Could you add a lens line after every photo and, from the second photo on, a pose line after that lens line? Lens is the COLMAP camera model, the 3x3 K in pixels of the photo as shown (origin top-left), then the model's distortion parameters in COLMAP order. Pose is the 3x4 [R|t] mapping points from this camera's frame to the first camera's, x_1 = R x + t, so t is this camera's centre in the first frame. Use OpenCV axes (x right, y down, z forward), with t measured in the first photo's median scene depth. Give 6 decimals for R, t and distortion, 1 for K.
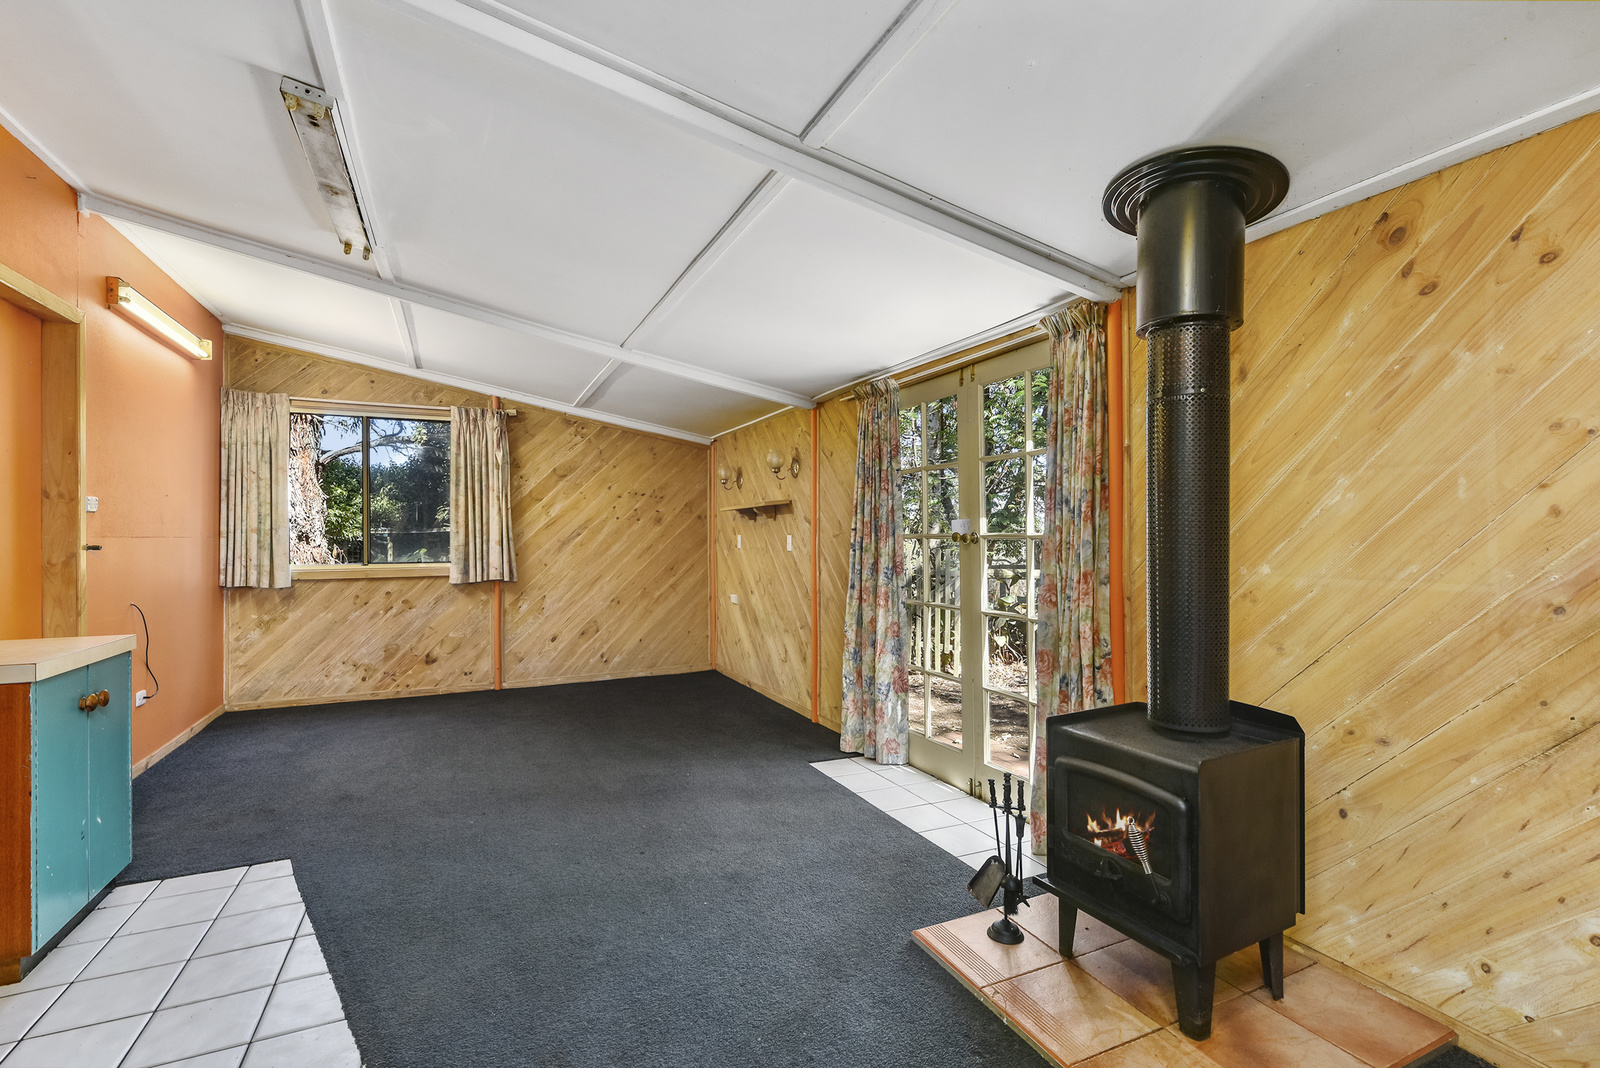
lens RADIAL K [[738.8, 0, 801.2], [0, 738.8, 533.8], [0, 0, 1]] dist [0.000239, -0.000017]
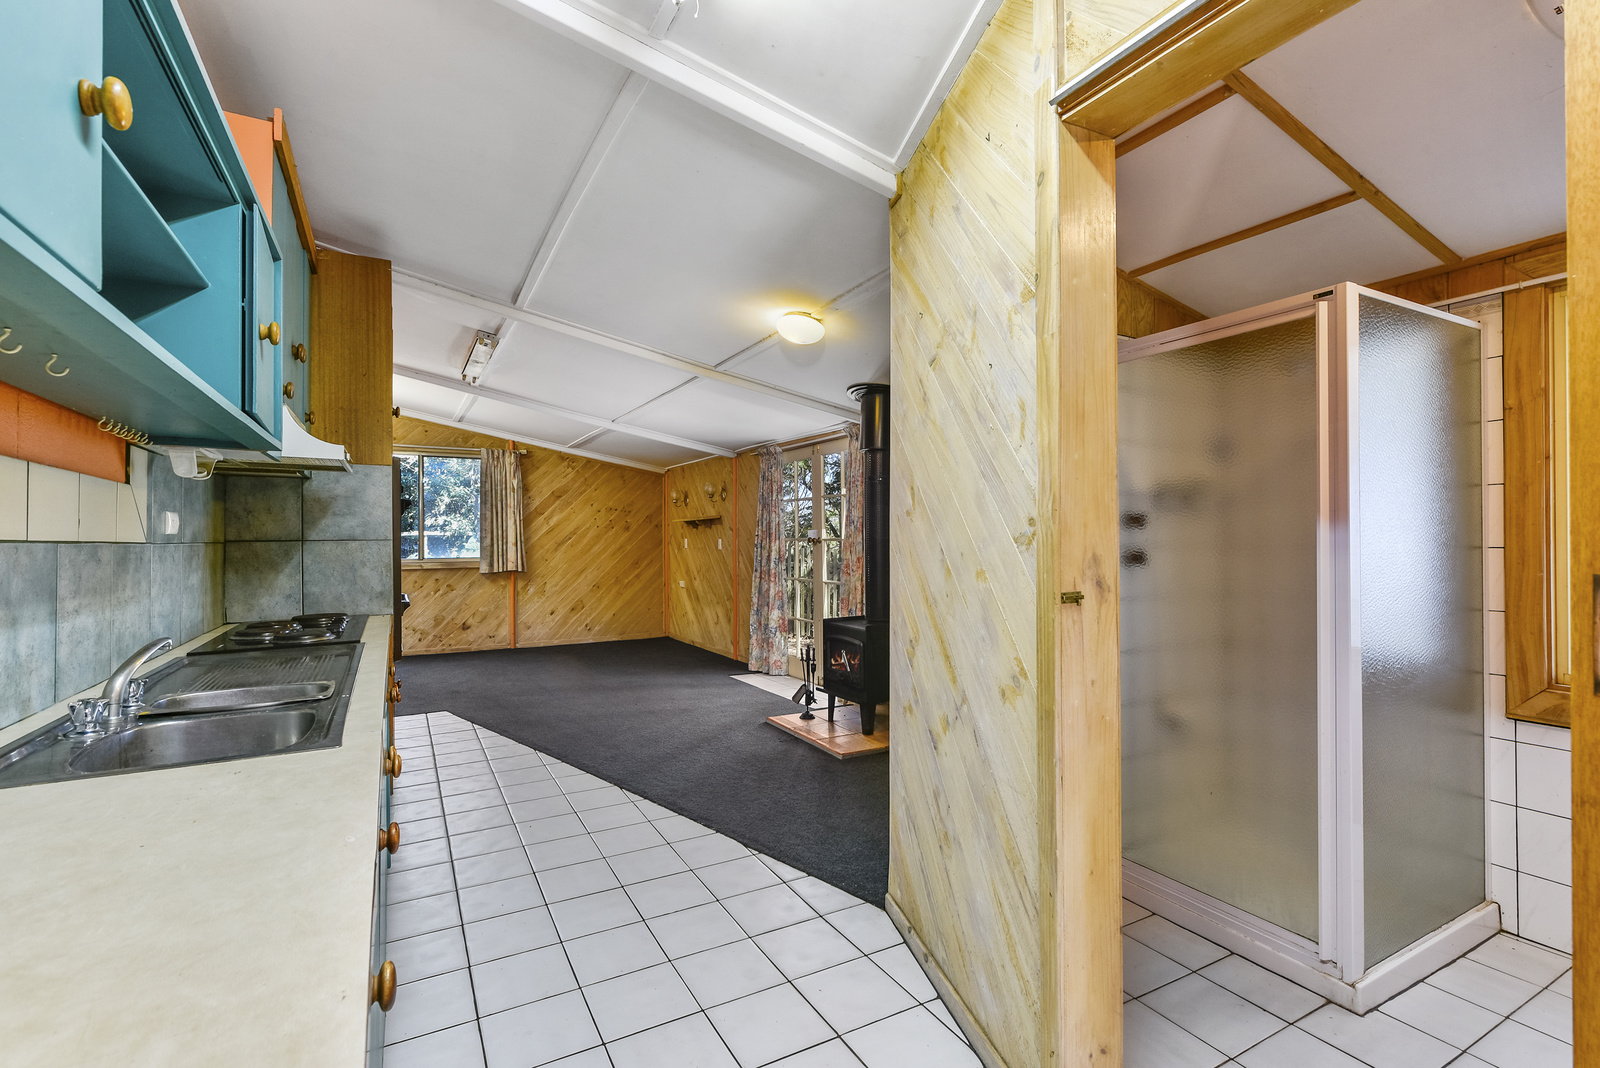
lens RADIAL K [[738.8, 0, 799.4], [0, 738.8, 535.5], [0, 0, 1]] dist [0.000239, -0.000017]
pose [[0.997430, 0.000769, 0.071639, 0.033494], [-0.000512, 0.999993, -0.003606, 0.000110], [-0.071642, 0.003560, 0.997424, -0.451433]]
